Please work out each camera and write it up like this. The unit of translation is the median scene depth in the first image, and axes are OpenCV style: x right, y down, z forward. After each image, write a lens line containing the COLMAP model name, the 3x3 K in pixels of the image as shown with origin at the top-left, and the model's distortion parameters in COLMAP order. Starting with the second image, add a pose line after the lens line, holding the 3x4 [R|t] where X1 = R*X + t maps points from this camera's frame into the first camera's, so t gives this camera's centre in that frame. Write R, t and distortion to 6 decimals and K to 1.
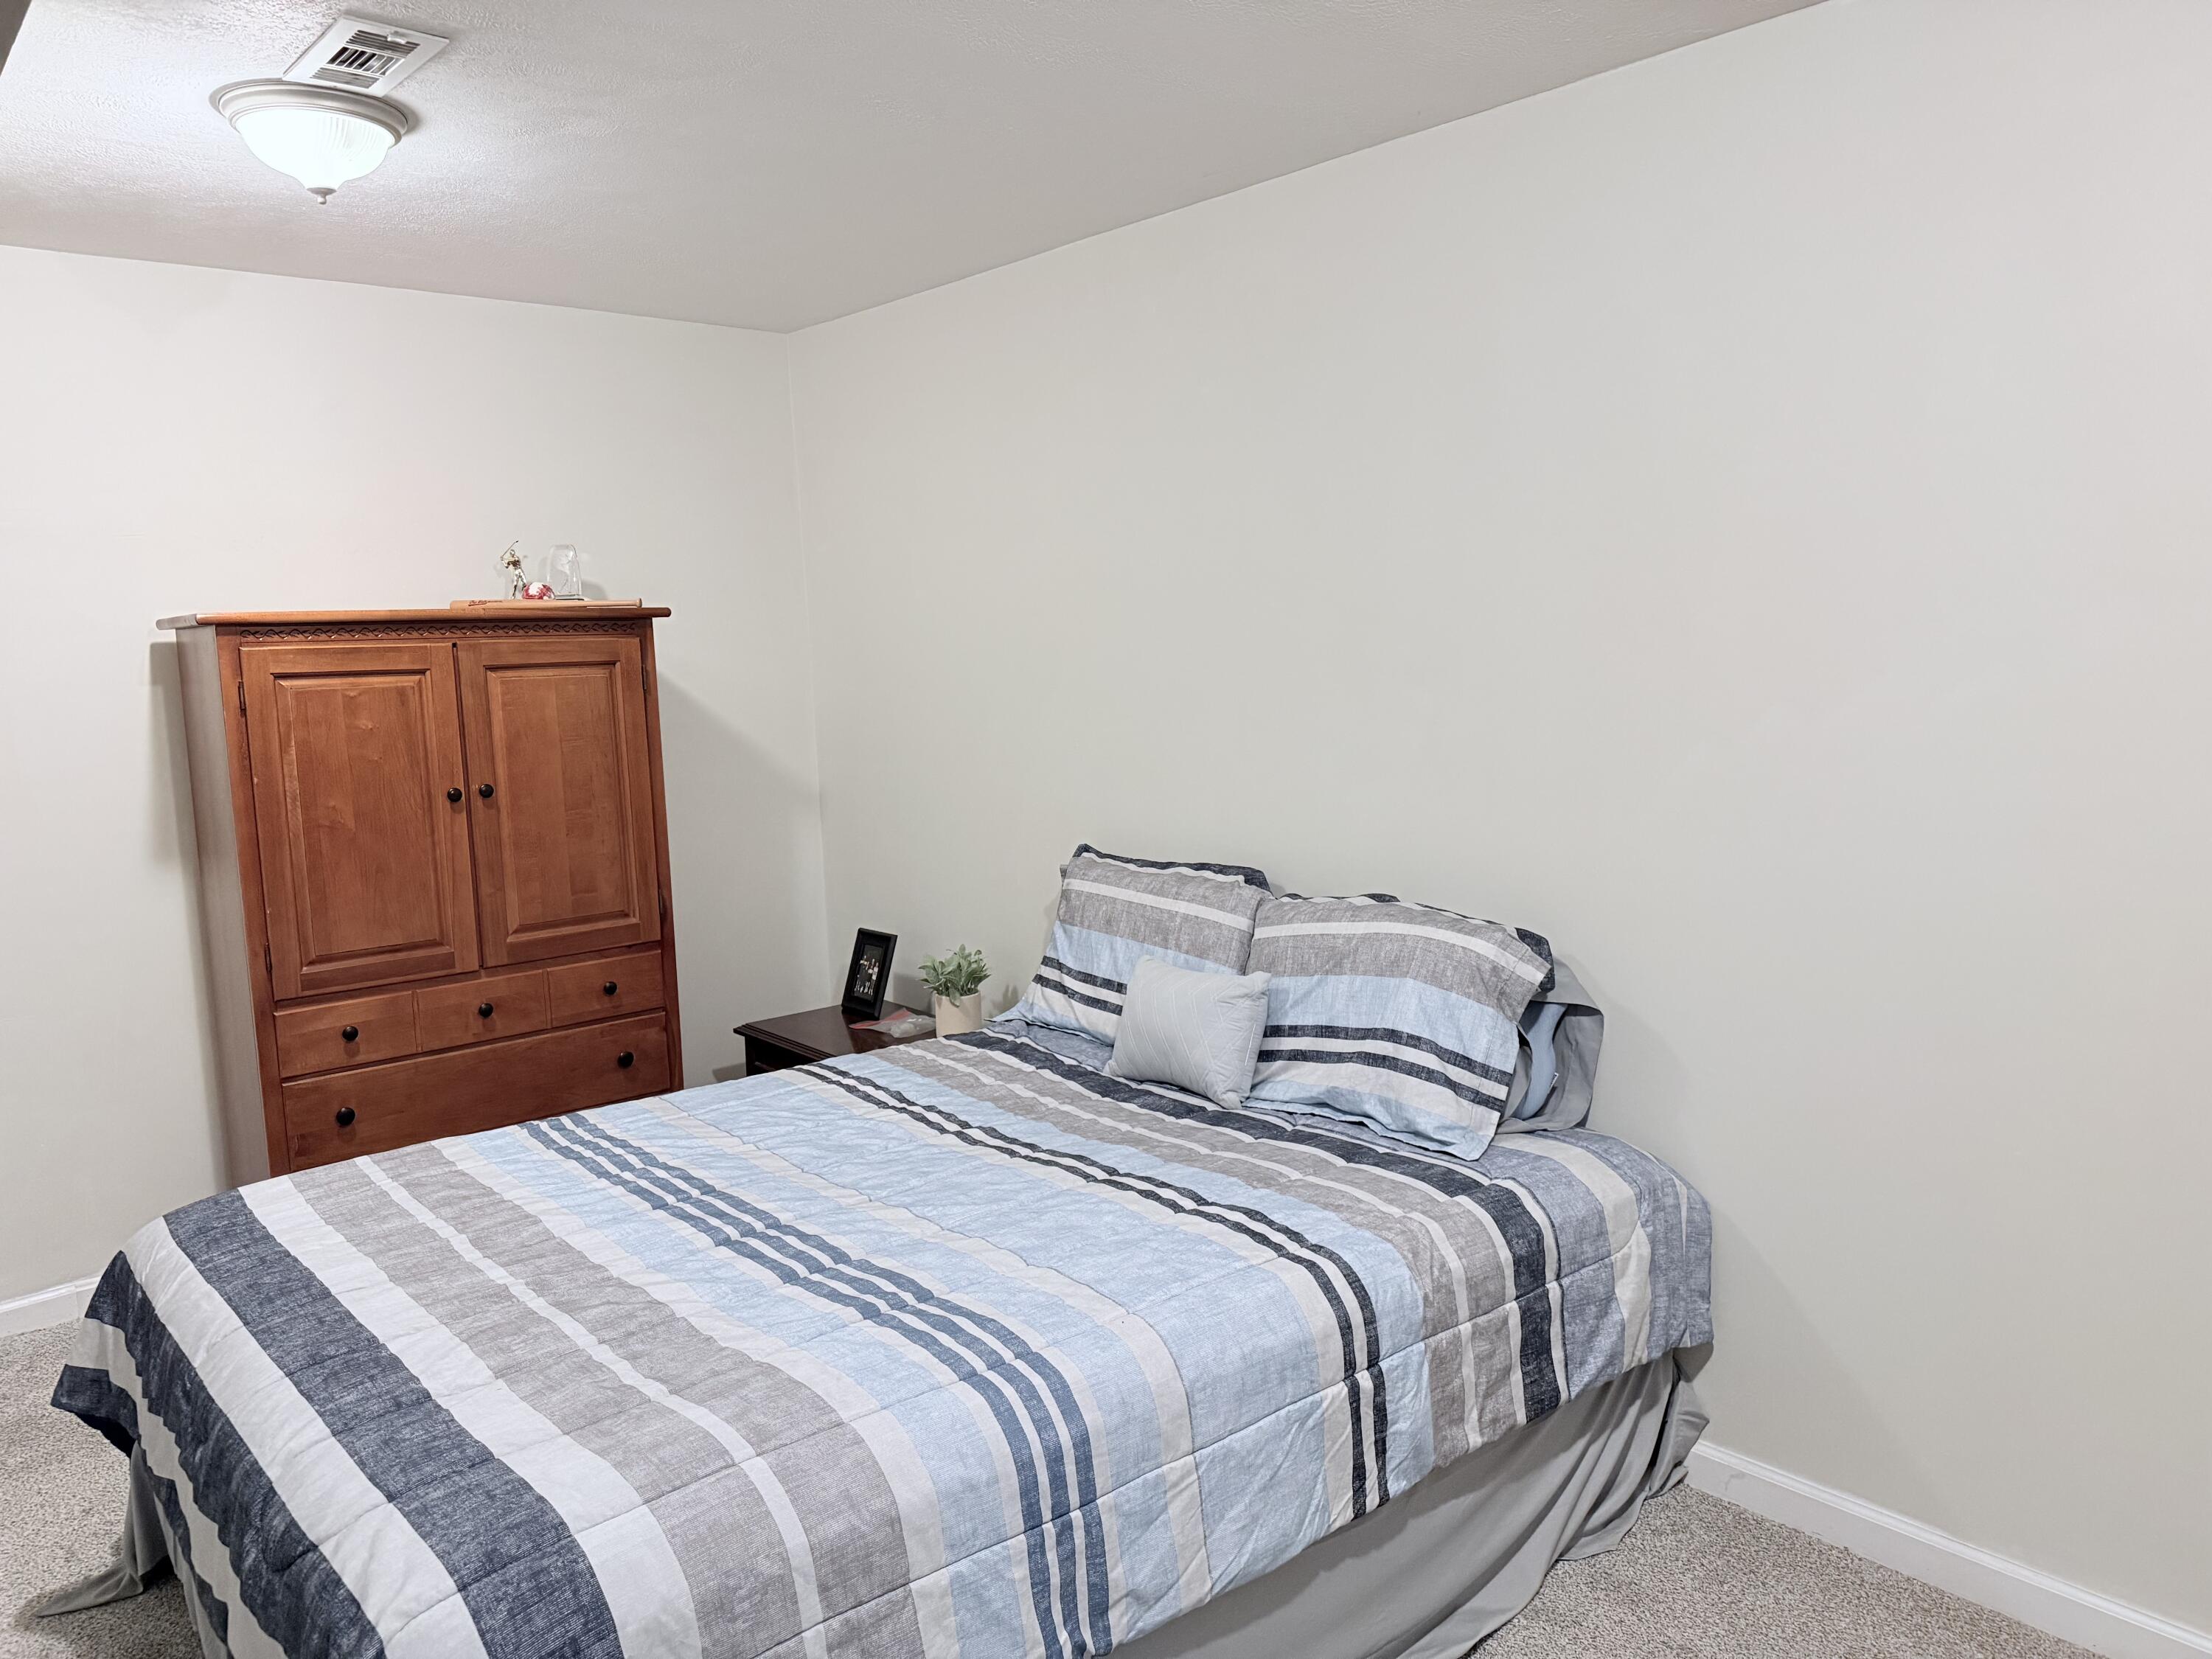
lens RADIAL K [[1532.7, 0, 1116.8], [0, 1532.7, 825.3], [0, 0, 1]] dist [0.043489, -0.003766]
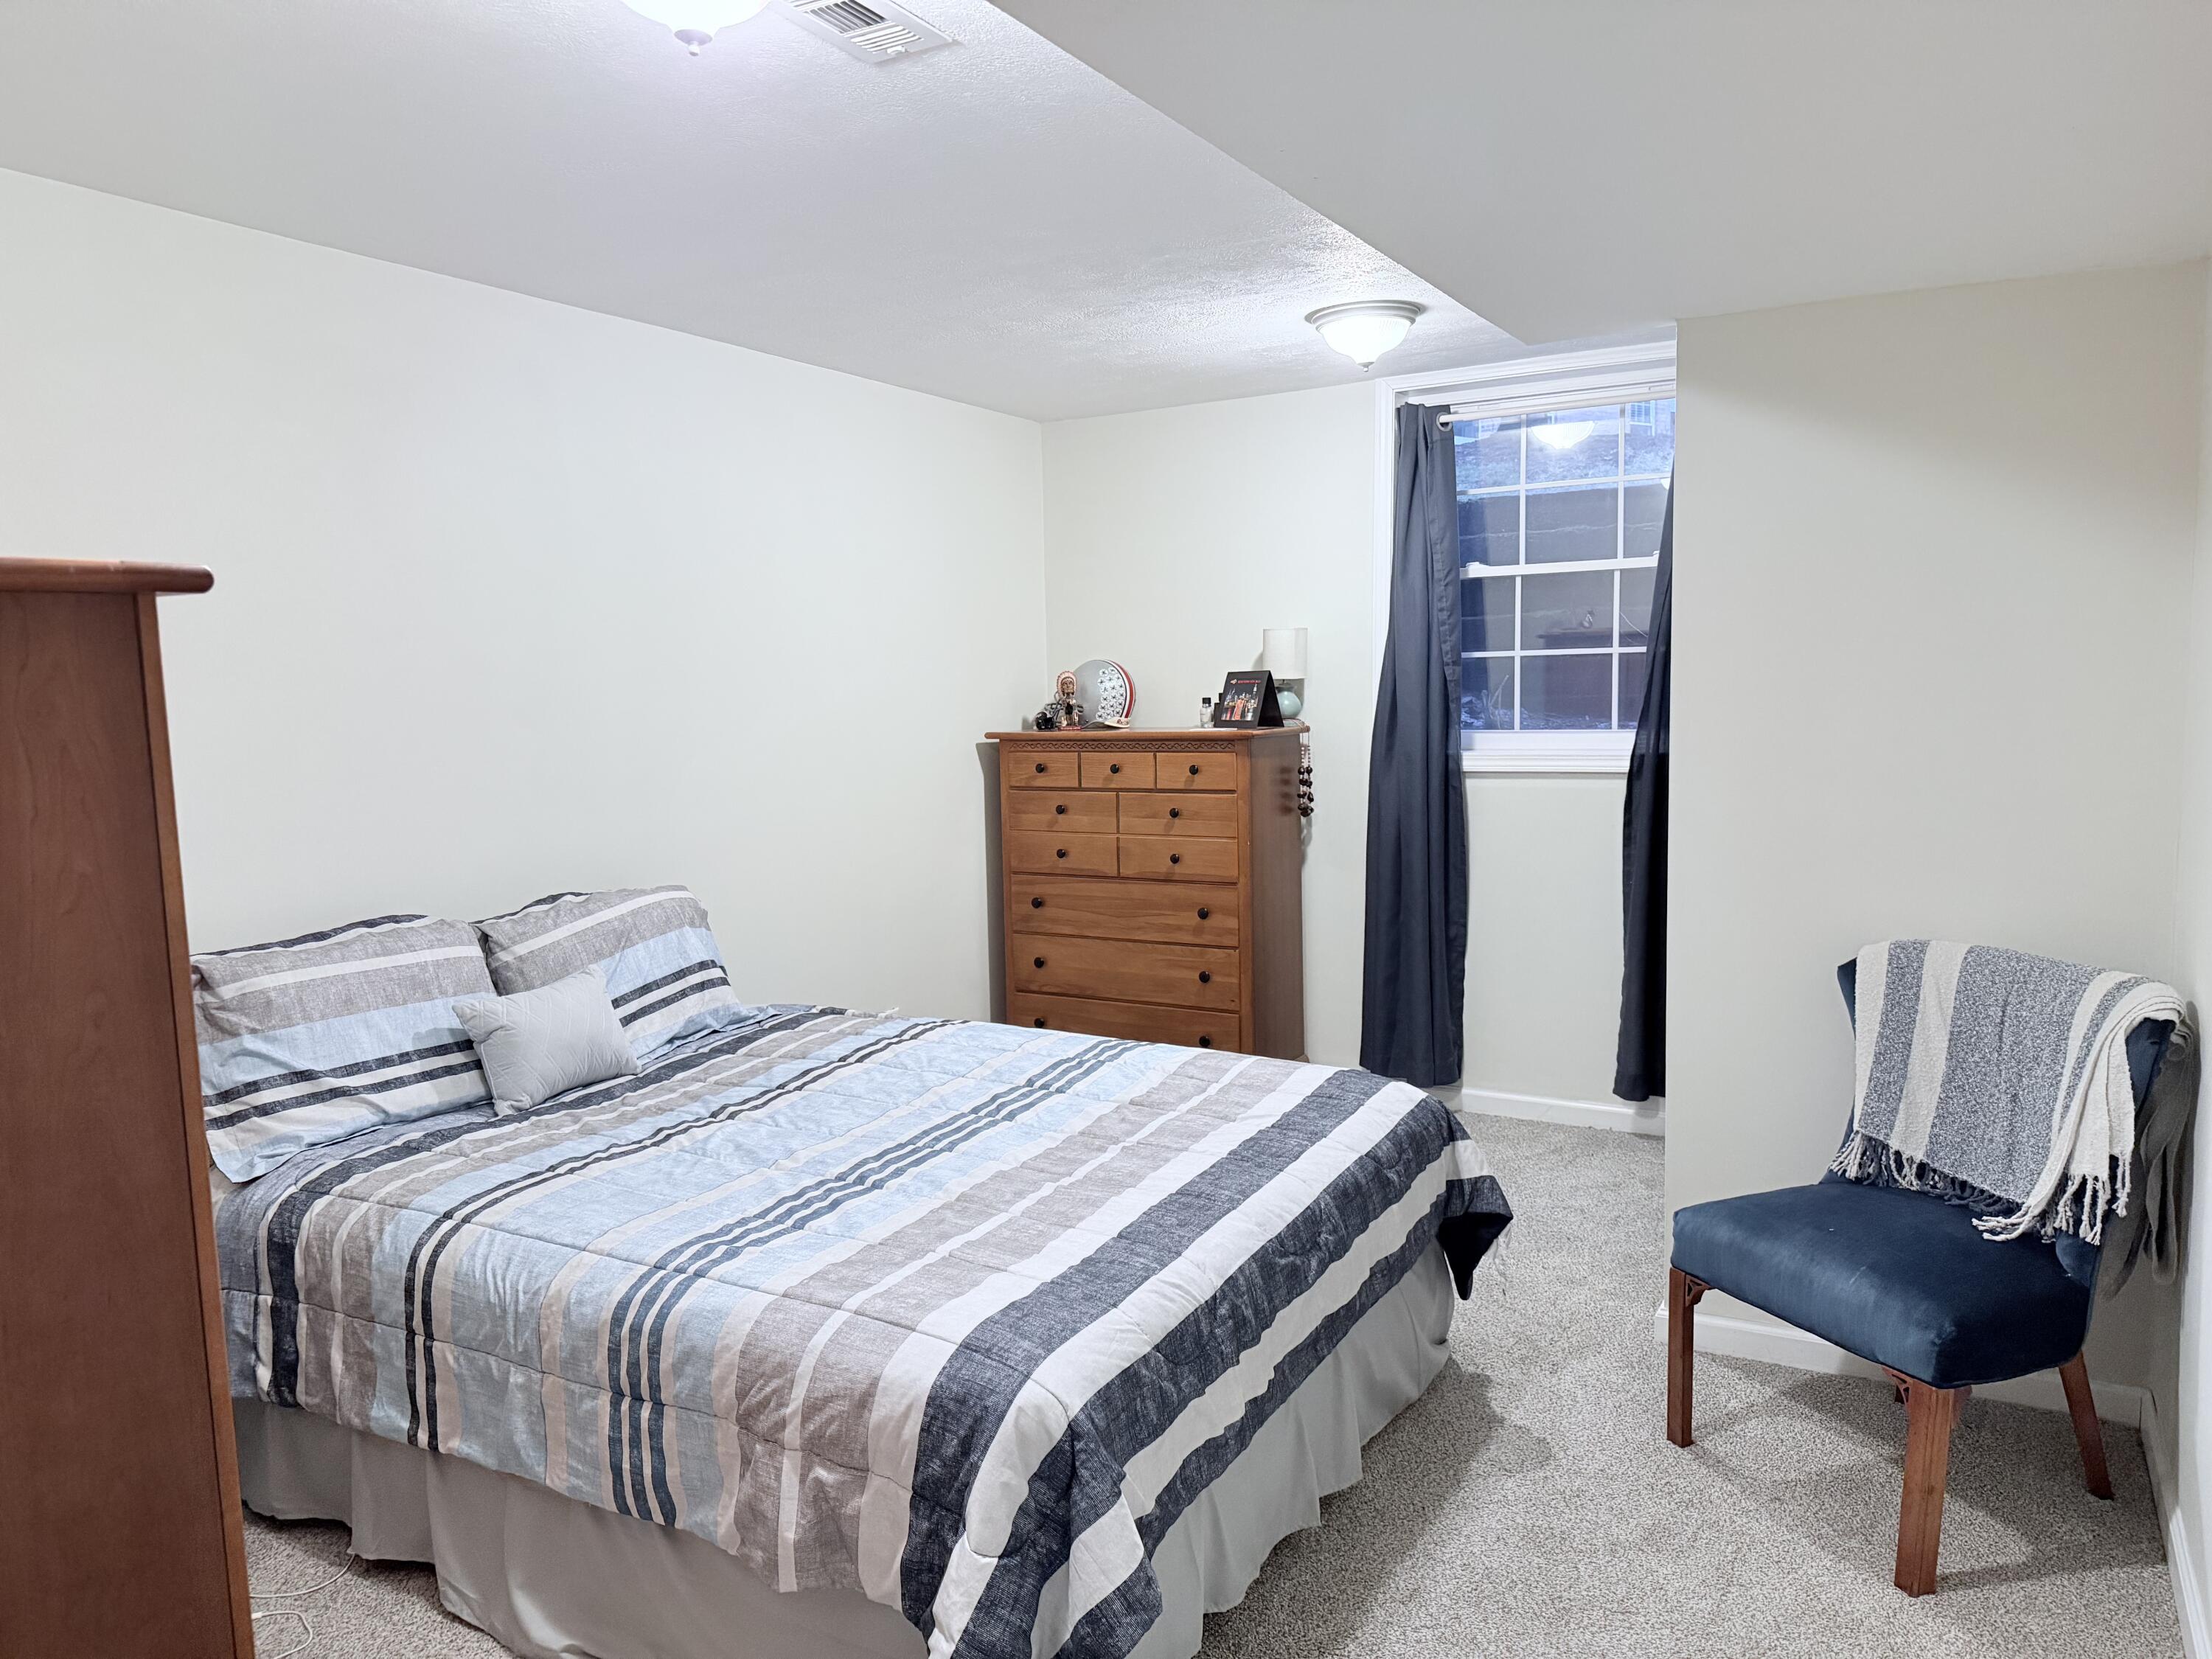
lens RADIAL K [[1532.7, 0, 1111.4], [0, 1532.7, 829.5], [0, 0, 1]] dist [0.043489, -0.003766]
pose [[-0.336872, -0.052911, 0.940062, -1.291763], [0.163175, 0.980031, 0.113635, -0.083409], [-0.927303, 0.191675, -0.321512, 1.131592]]
